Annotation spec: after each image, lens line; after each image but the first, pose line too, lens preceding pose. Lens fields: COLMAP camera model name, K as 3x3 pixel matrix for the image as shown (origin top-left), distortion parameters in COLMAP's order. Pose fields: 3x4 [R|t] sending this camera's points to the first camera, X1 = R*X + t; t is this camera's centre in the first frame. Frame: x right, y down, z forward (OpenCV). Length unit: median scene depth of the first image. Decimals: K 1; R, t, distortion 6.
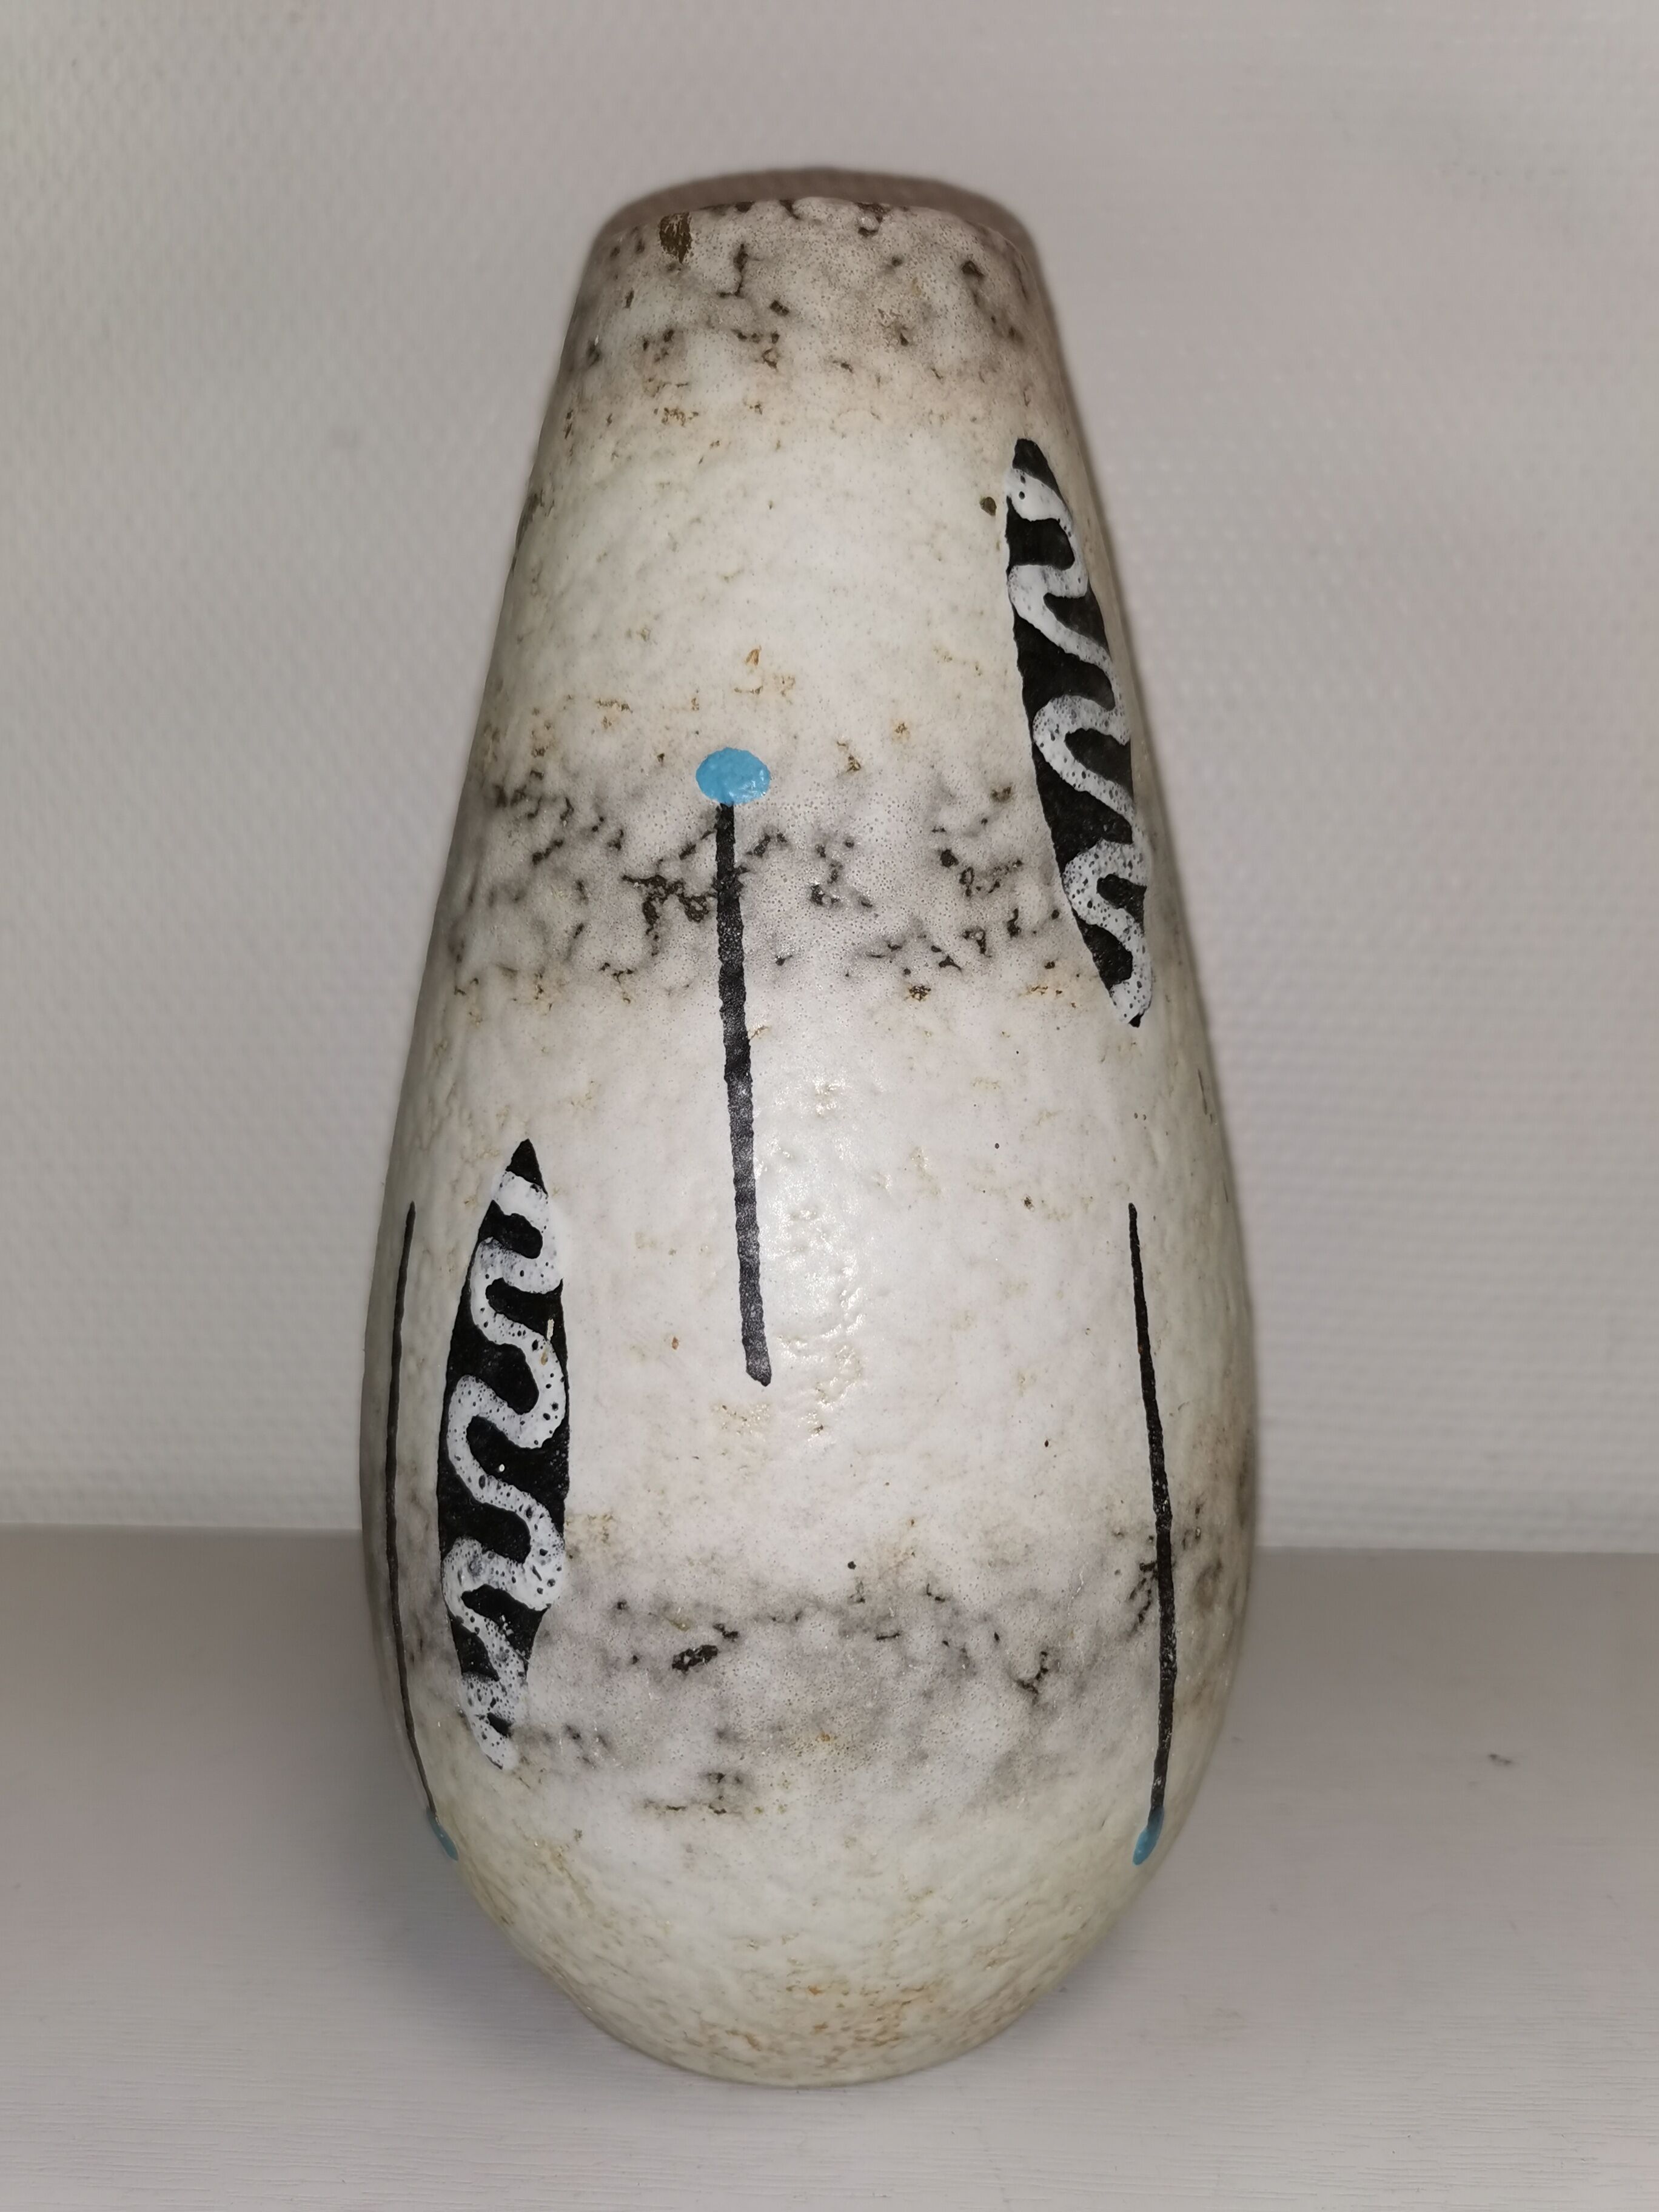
lens RADIAL K [[1765.7, 0, 829.5], [0, 1765.7, 1106.0], [0, 0, 1]] dist [0.000296, 0.002045]
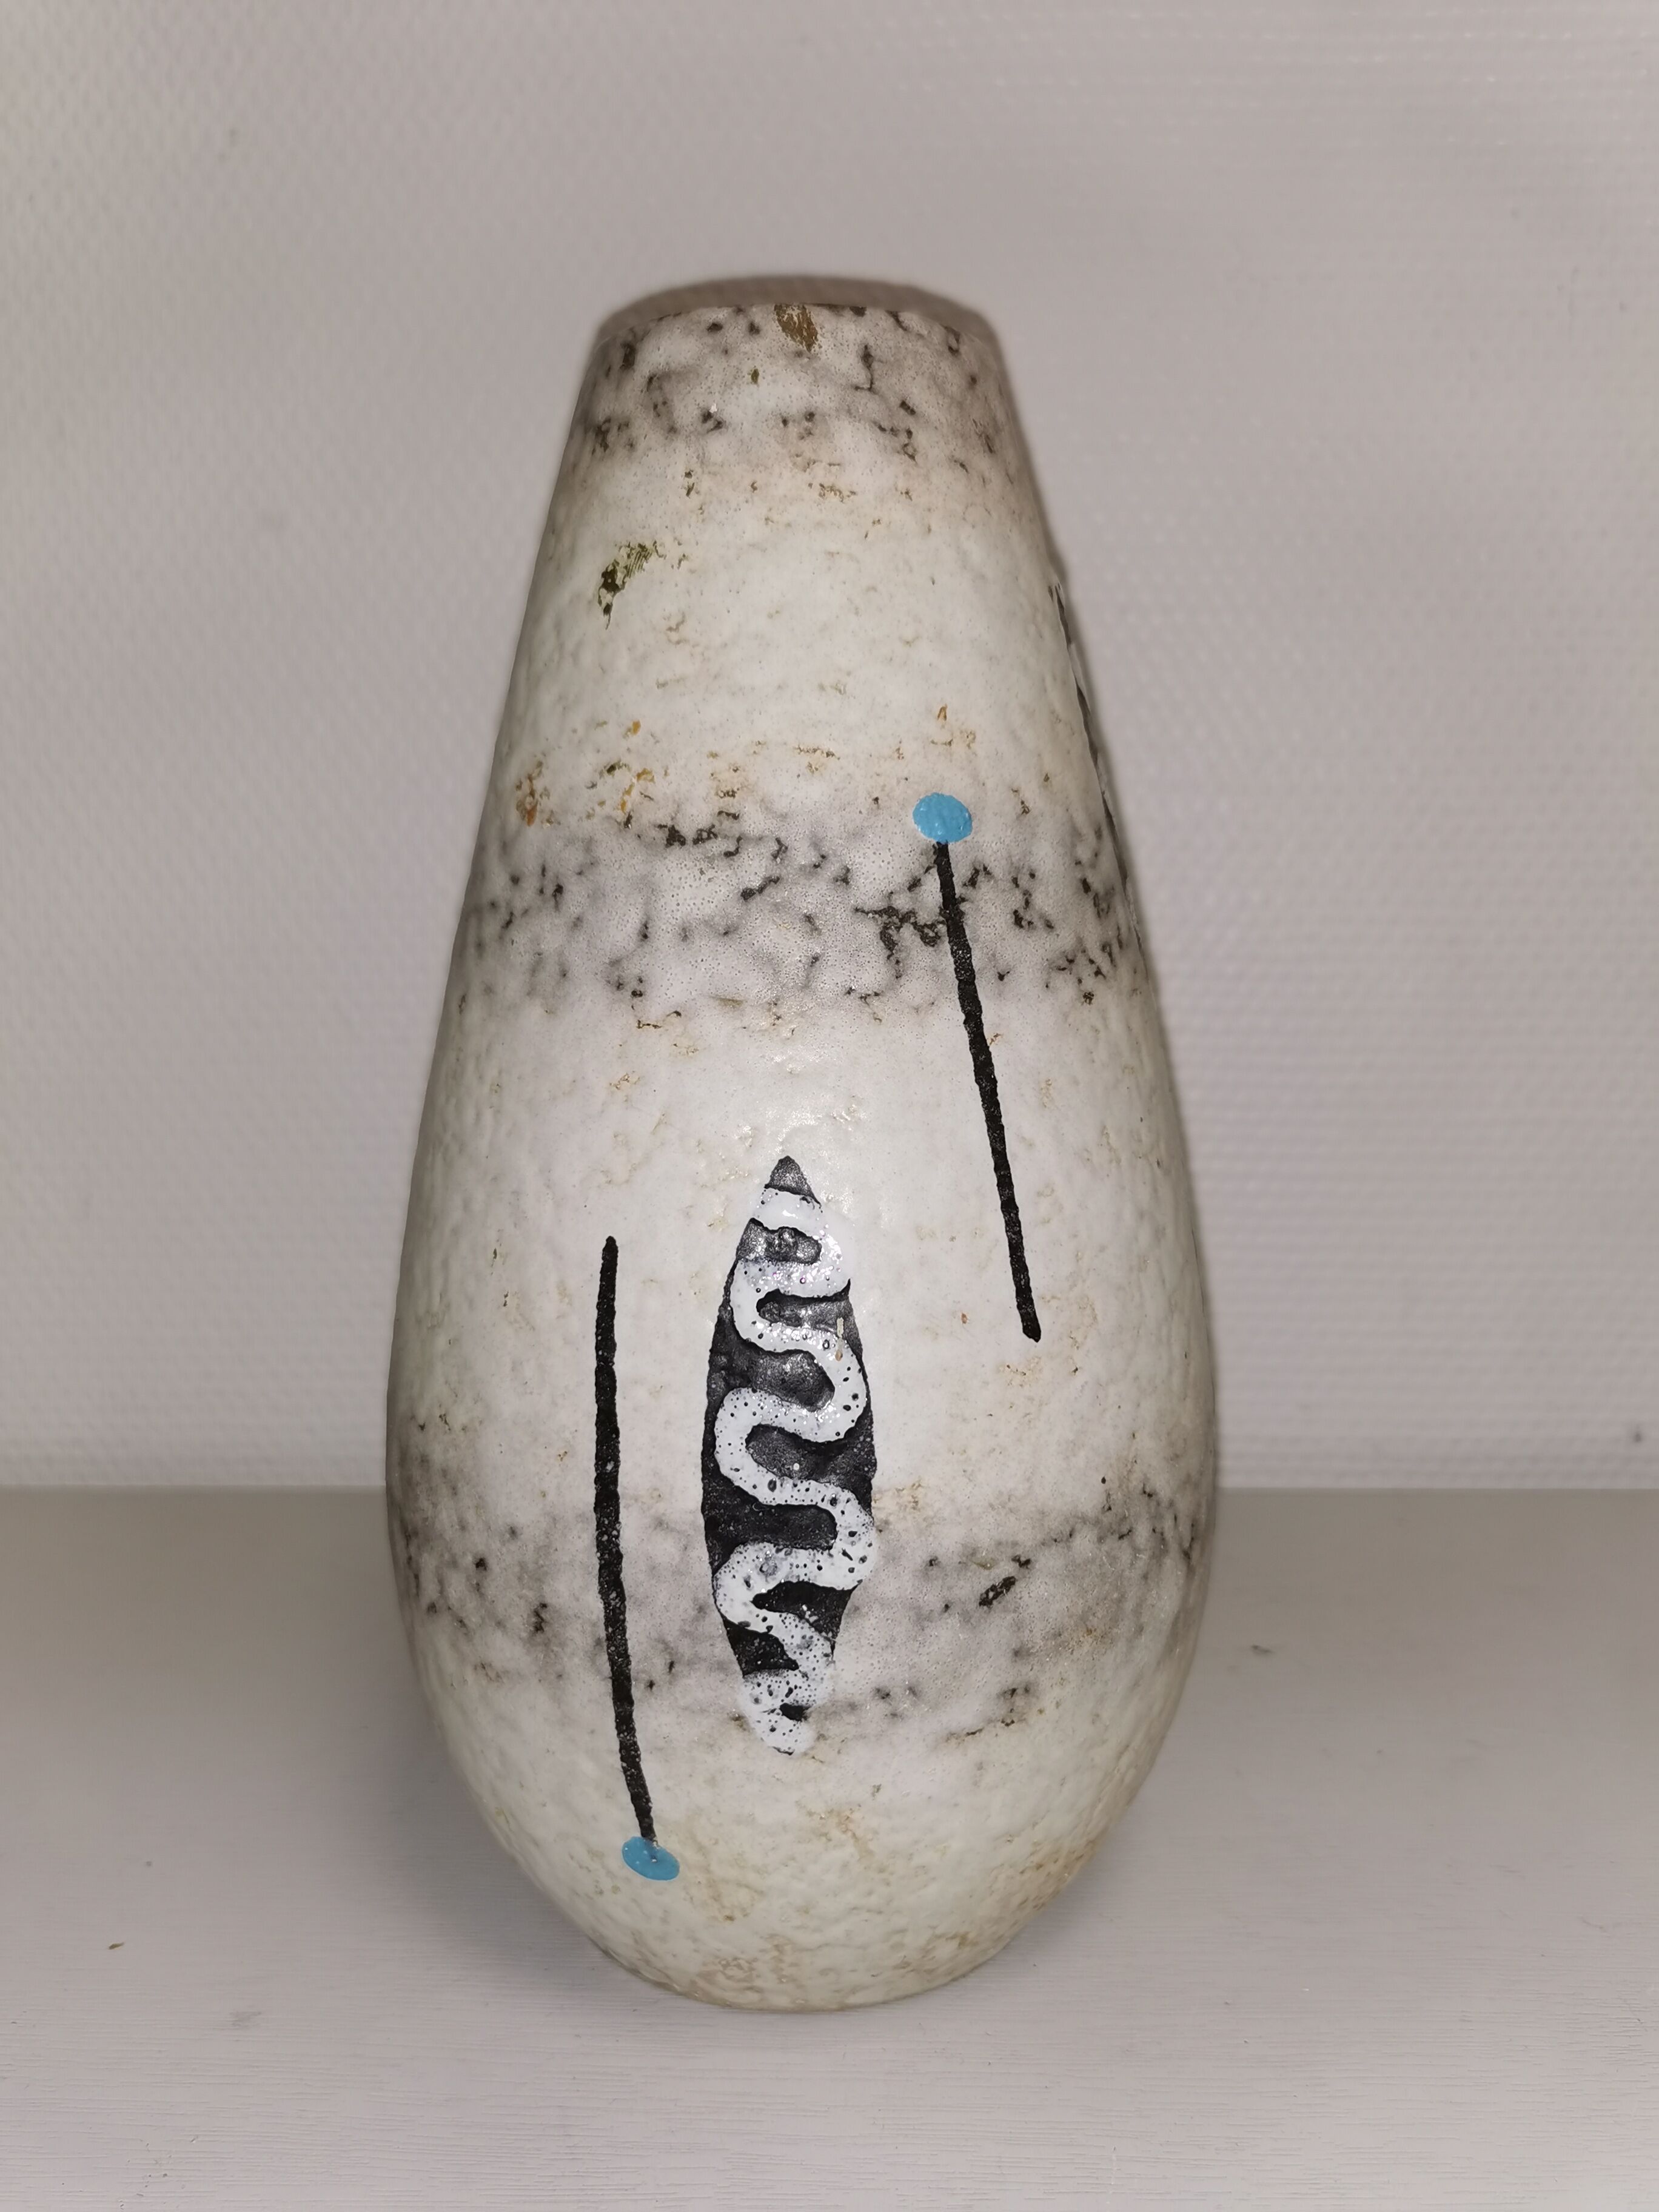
lens RADIAL K [[1743.8, 0, 829.5], [0, 1743.8, 1106.0], [0, 0, 1]] dist [0.003479, -0.003527]
pose [[0.833956, -0.088454, 0.544695, -0.727125], [0.095381, 0.995319, 0.015598, -0.025662], [-0.543525, 0.038945, 0.838489, 0.101340]]
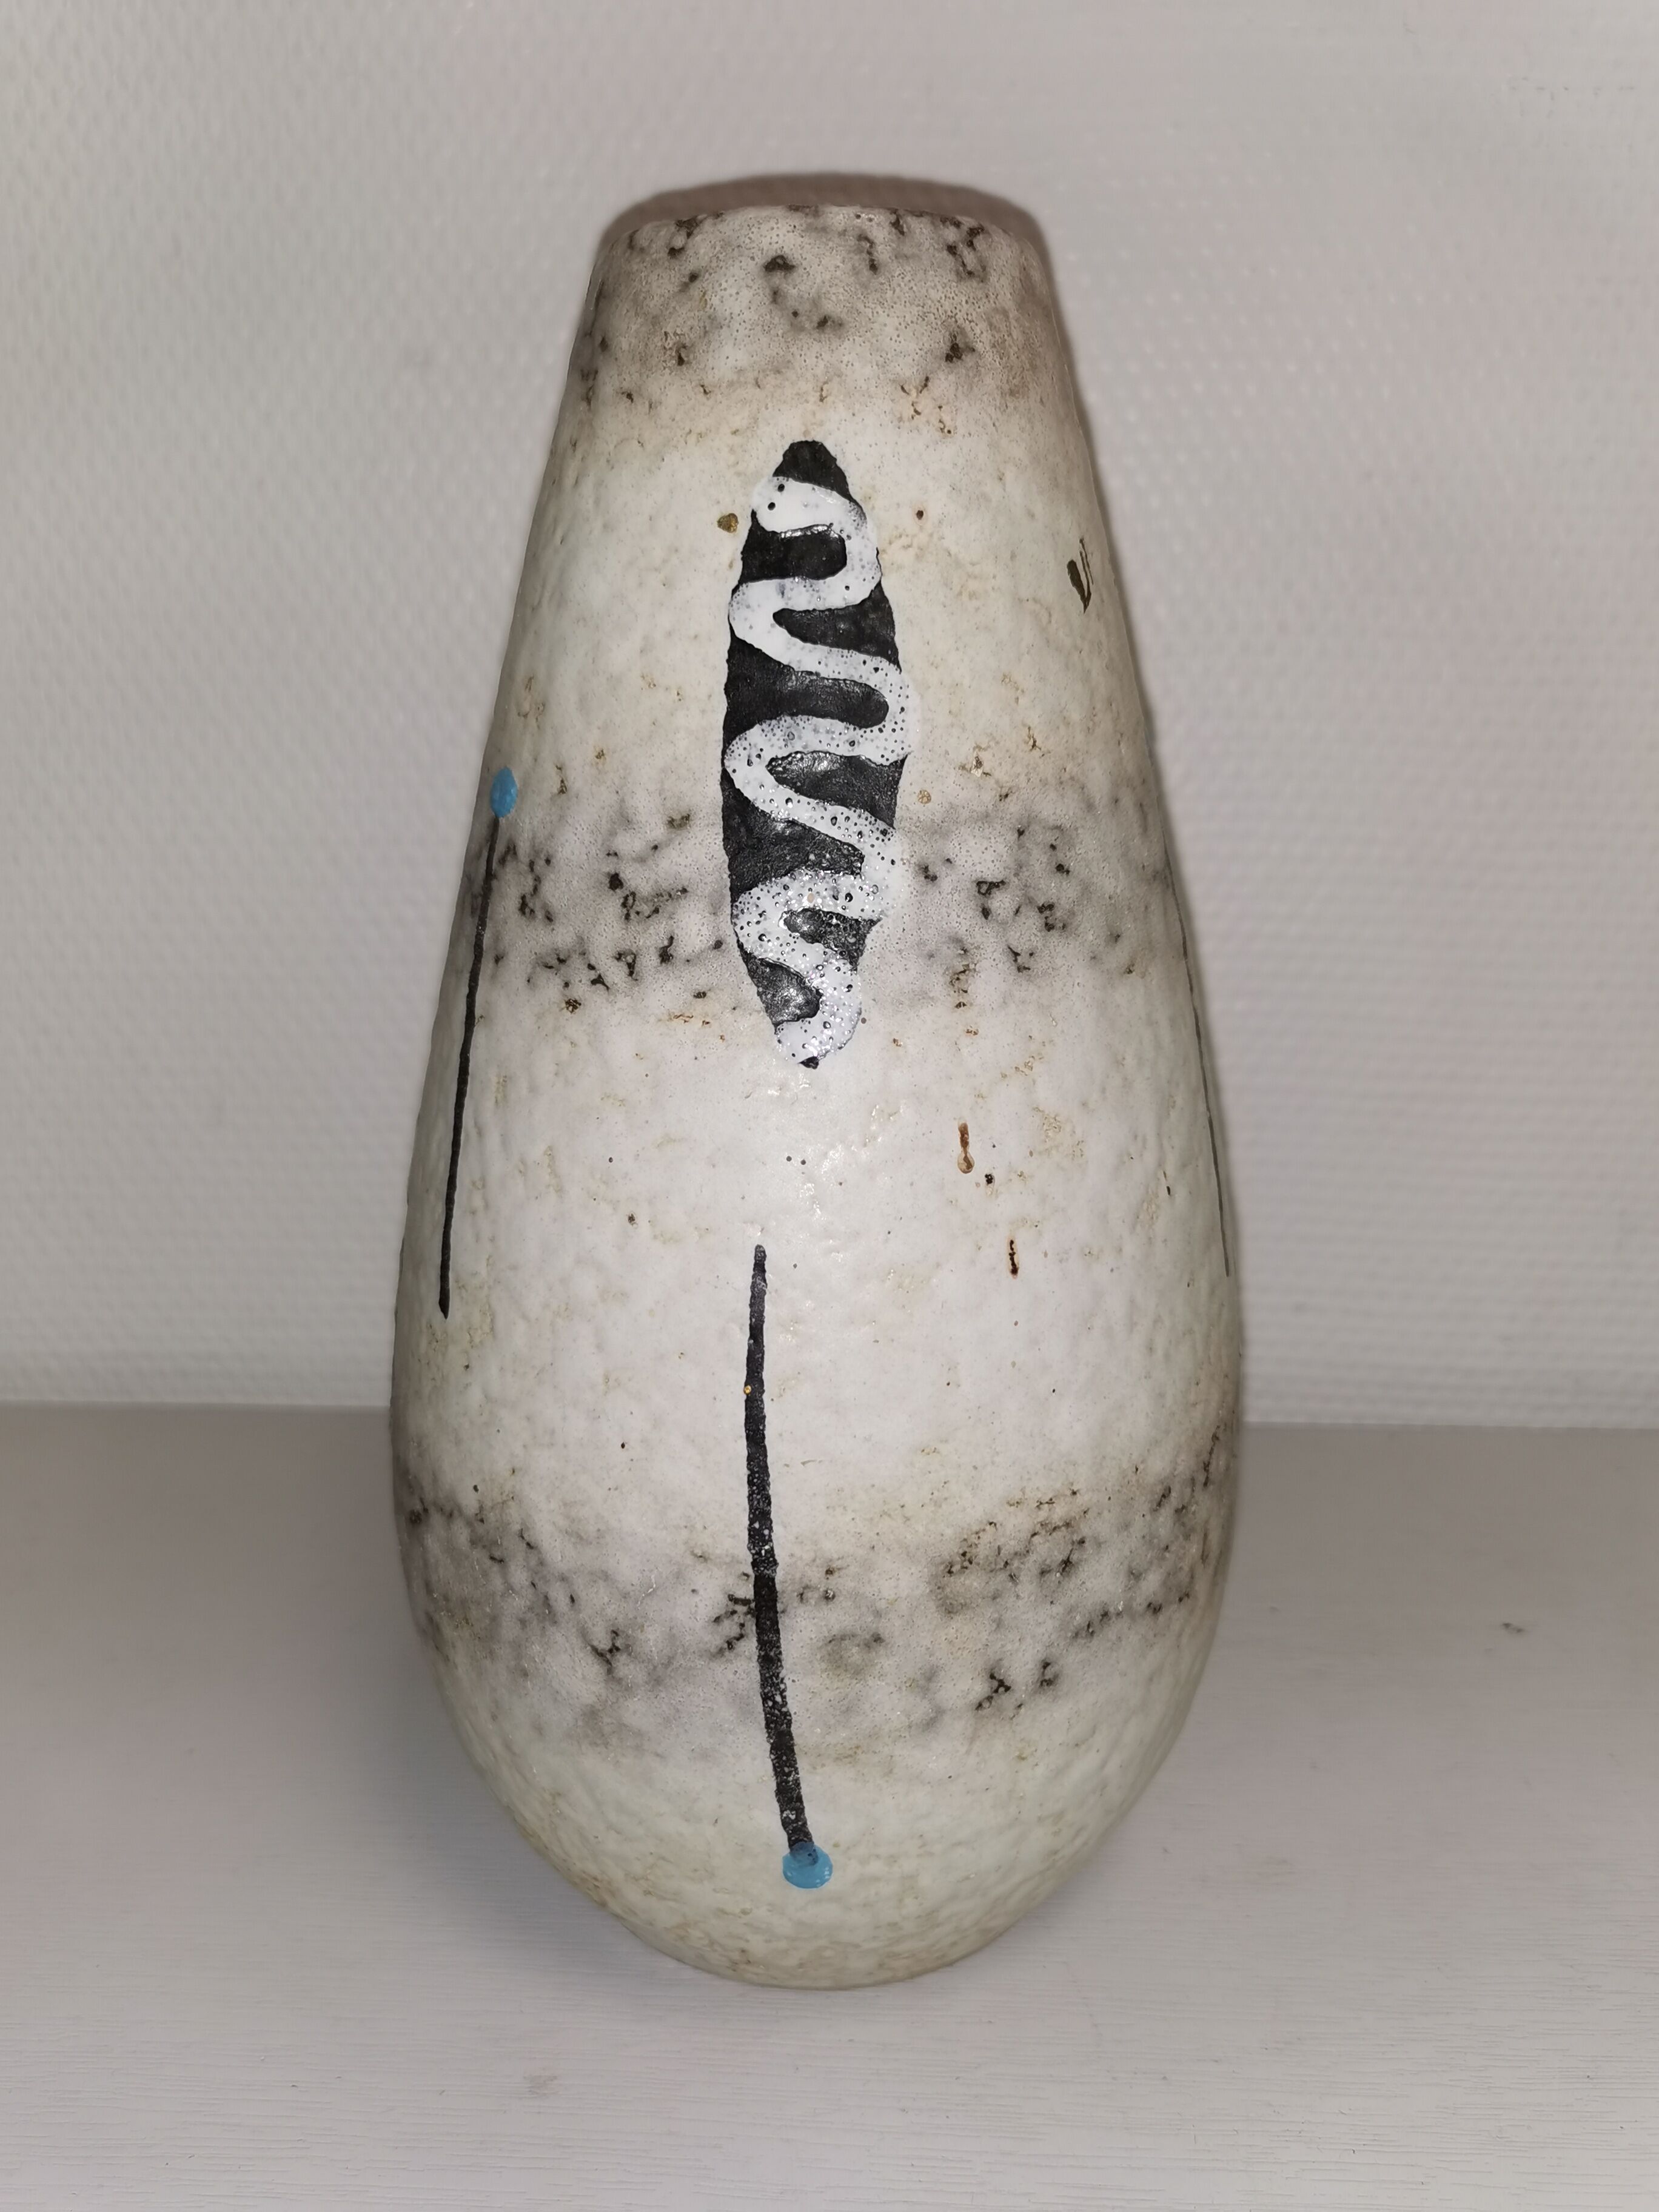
lens RADIAL K [[1743.8, 0, 829.5], [0, 1743.8, 1106.0], [0, 0, 1]] dist [0.003479, -0.003527]
pose [[0.677420, 0.184268, -0.712143, 0.897724], [-0.112185, 0.982671, 0.147552, -0.173209], [0.726991, -0.020063, 0.686354, 0.373020]]
